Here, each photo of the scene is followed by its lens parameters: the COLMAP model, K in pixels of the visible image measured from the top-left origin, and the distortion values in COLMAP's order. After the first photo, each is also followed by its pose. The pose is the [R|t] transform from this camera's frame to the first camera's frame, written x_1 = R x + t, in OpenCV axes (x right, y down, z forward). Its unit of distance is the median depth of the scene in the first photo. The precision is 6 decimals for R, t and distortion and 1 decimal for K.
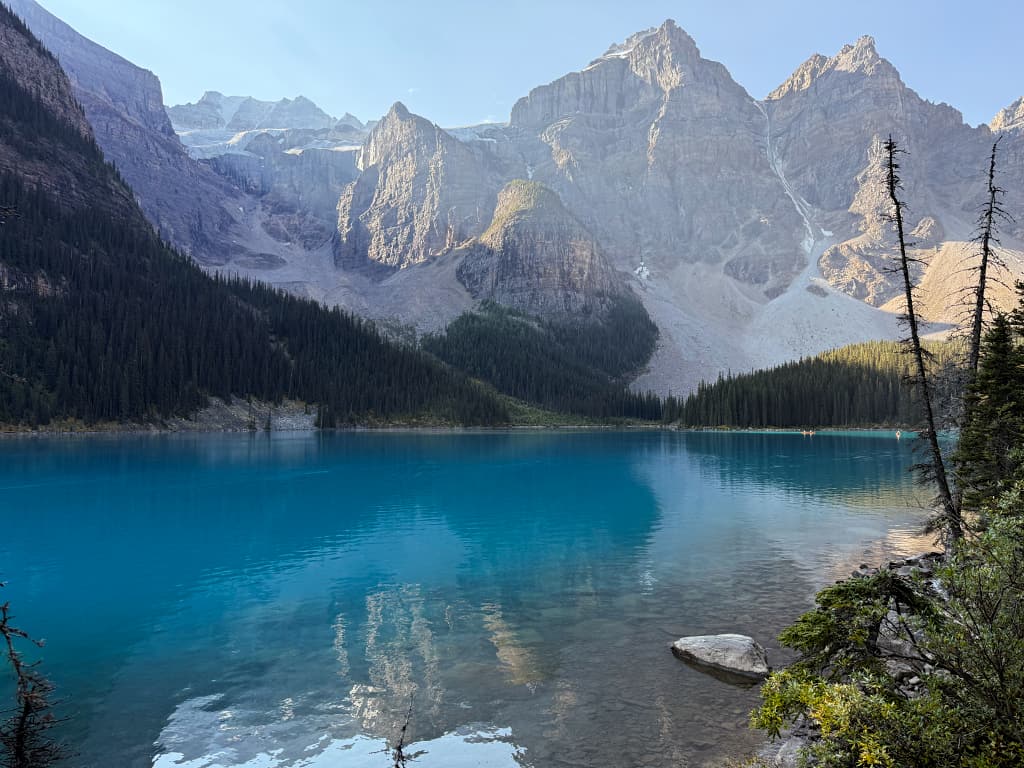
lens RADIAL K [[714.3, 0, 510.2], [0, 714.3, 404.4], [0, 0, 1]] dist [0.048403, -0.058539]
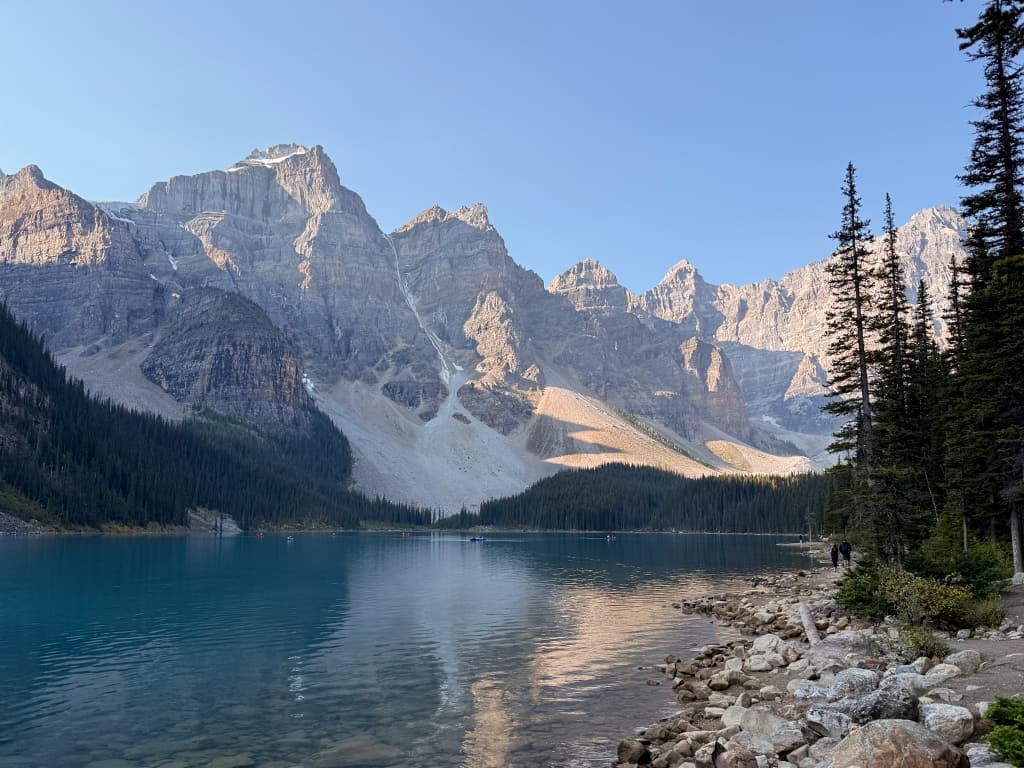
lens RADIAL K [[803.0, 0, 459.7], [0, 803.0, 423.7], [0, 0, 1]] dist [0.115650, -0.055000]
pose [[0.865183, 0.075825, 0.495691, -0.219144], [-0.021178, 0.993145, -0.114956, 0.002921], [-0.501010, 0.088960, 0.860857, -0.128704]]
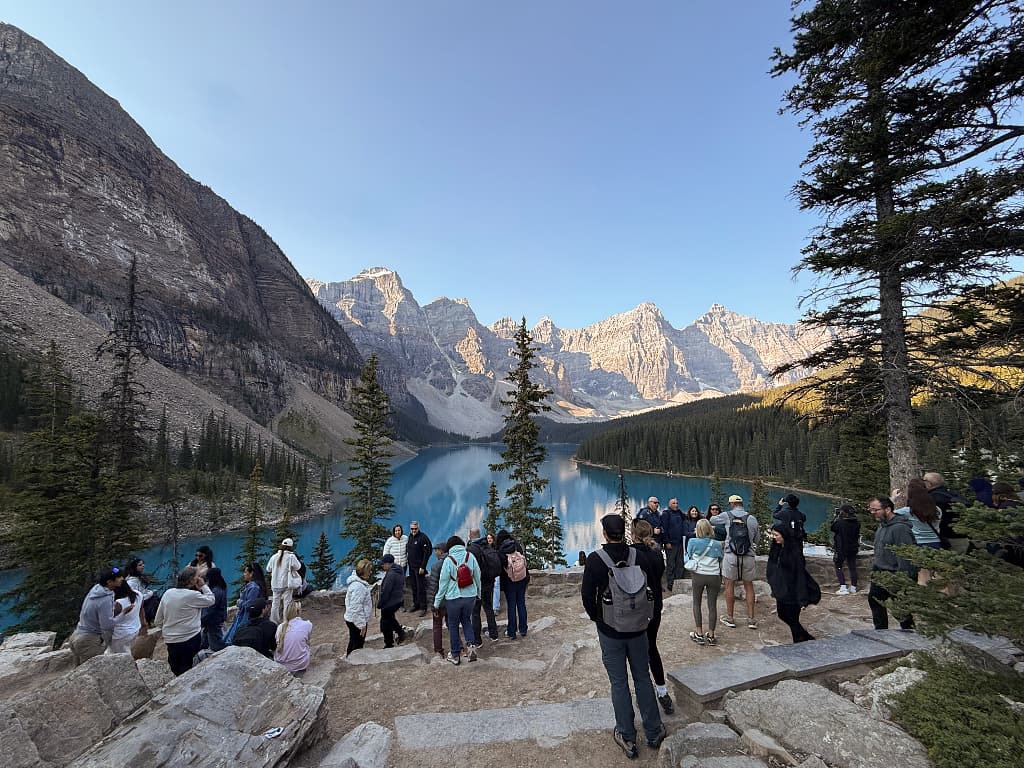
lens RADIAL K [[418.9, 0, 514.3], [0, 418.9, 388.1], [0, 0, 1]] dist [0.007424, -0.000256]
pose [[0.745748, 0.075871, 0.661894, -0.512498], [-0.012266, 0.994890, -0.100221, -0.018146], [-0.666115, 0.066620, 0.742867, -0.370630]]
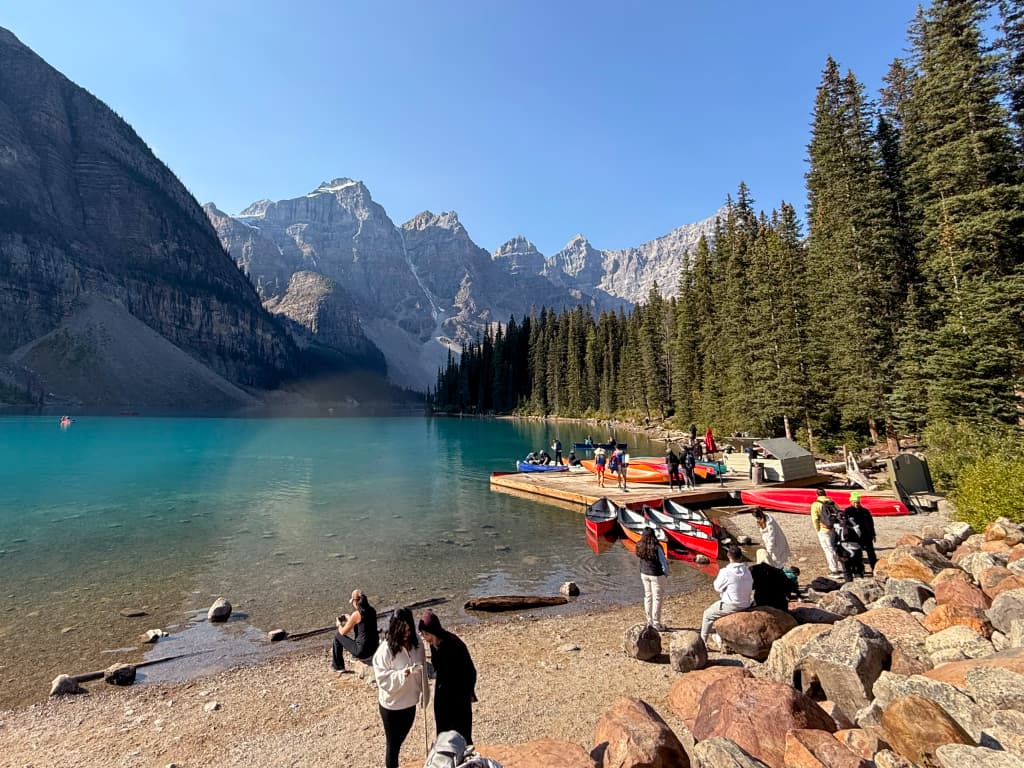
lens RADIAL K [[555.5, 0, 414.2], [0, 555.5, 310.5], [0, 0, 1]] dist [-0.005665, -0.001303]
pose [[0.882307, 0.094603, 0.461069, -0.380469], [-0.028185, 0.988454, -0.148878, -0.002162], [-0.469830, 0.118361, 0.874786, -0.356790]]
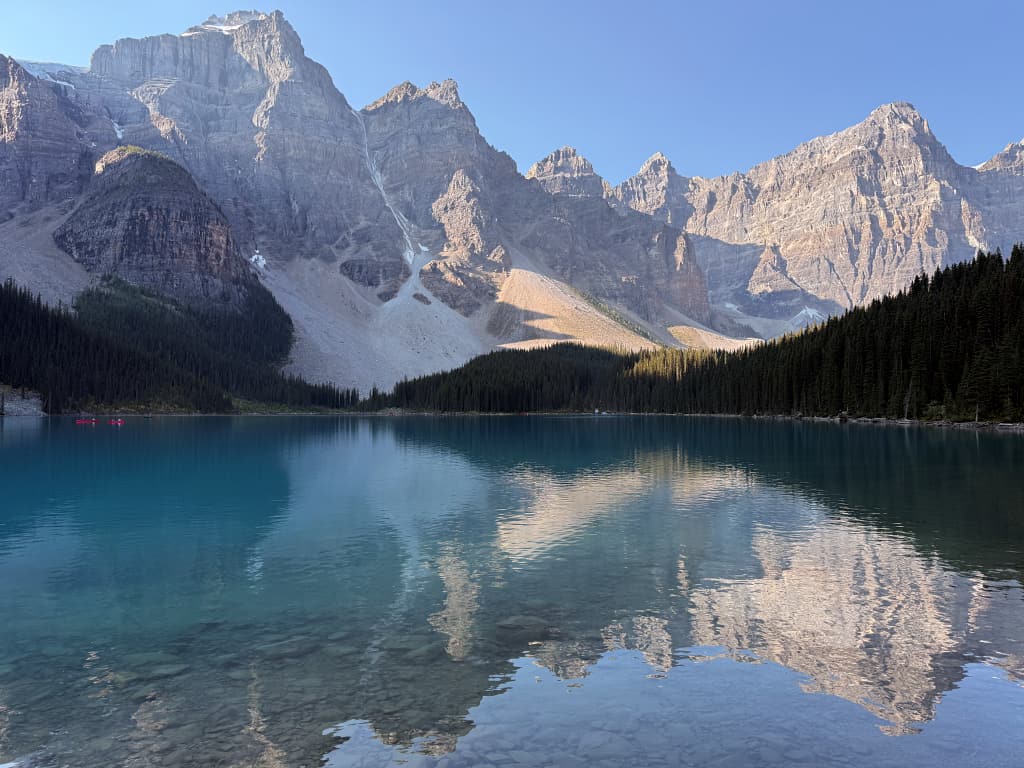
lens RADIAL K [[734.6, 0, 504.7], [0, 734.6, 387.8], [0, 0, 1]] dist [0.087416, -0.104460]
pose [[0.832289, 0.025382, 0.553761, -0.106943], [-0.018856, 0.999669, -0.017480, 0.003150], [-0.554022, 0.004106, 0.832492, -0.052634]]
